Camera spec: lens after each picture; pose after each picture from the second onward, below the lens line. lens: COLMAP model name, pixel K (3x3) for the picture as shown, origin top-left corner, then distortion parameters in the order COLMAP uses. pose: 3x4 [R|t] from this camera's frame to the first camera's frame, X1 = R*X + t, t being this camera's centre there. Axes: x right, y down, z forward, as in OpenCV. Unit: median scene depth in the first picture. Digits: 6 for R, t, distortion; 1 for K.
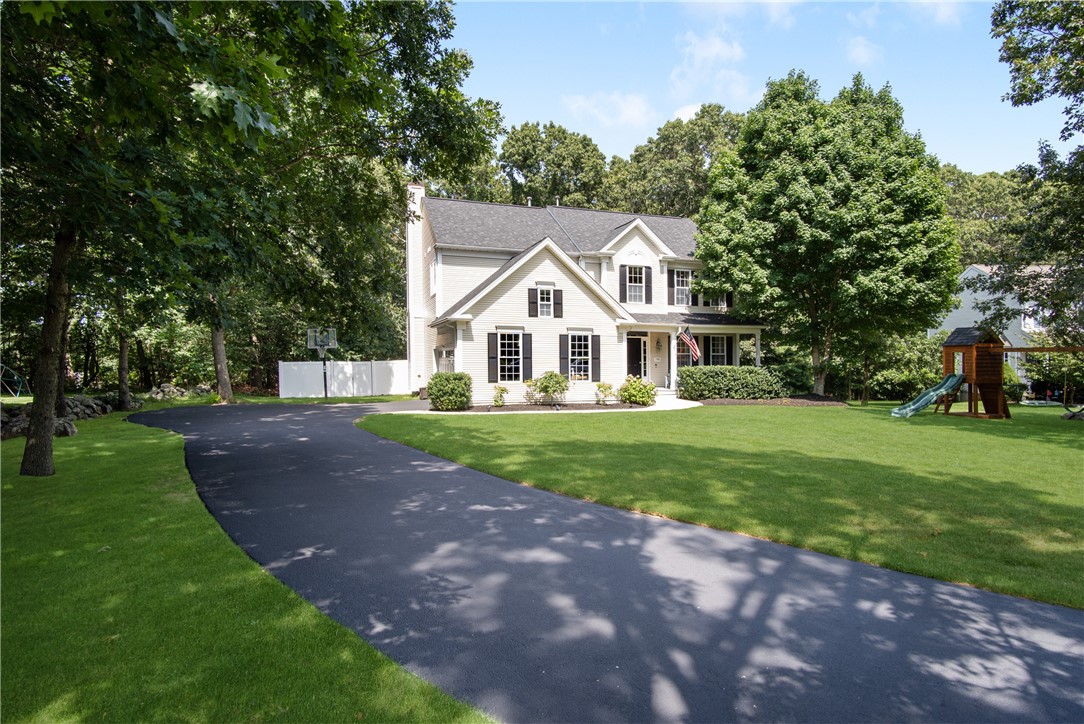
lens RADIAL K [[553.3, 0, 542.0], [0, 553.3, 362.0], [0, 0, 1]] dist [-0.001419, -0.000098]
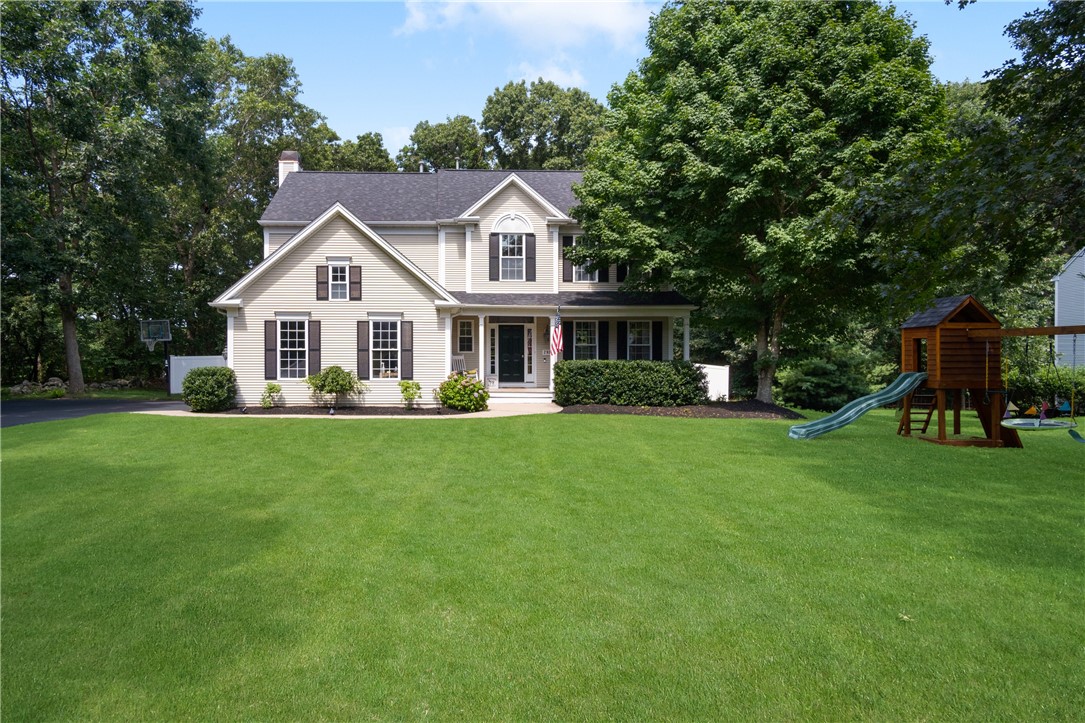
lens RADIAL K [[588.3, 0, 542.5], [0, 588.3, 361.5], [0, 0, 1]] dist [-0.029817, 0.008906]
pose [[0.962337, 0.000069, -0.271859, 0.501531], [0.000787, 0.999995, 0.003040, 0.006726], [0.271858, -0.003140, 0.962332, 0.236048]]
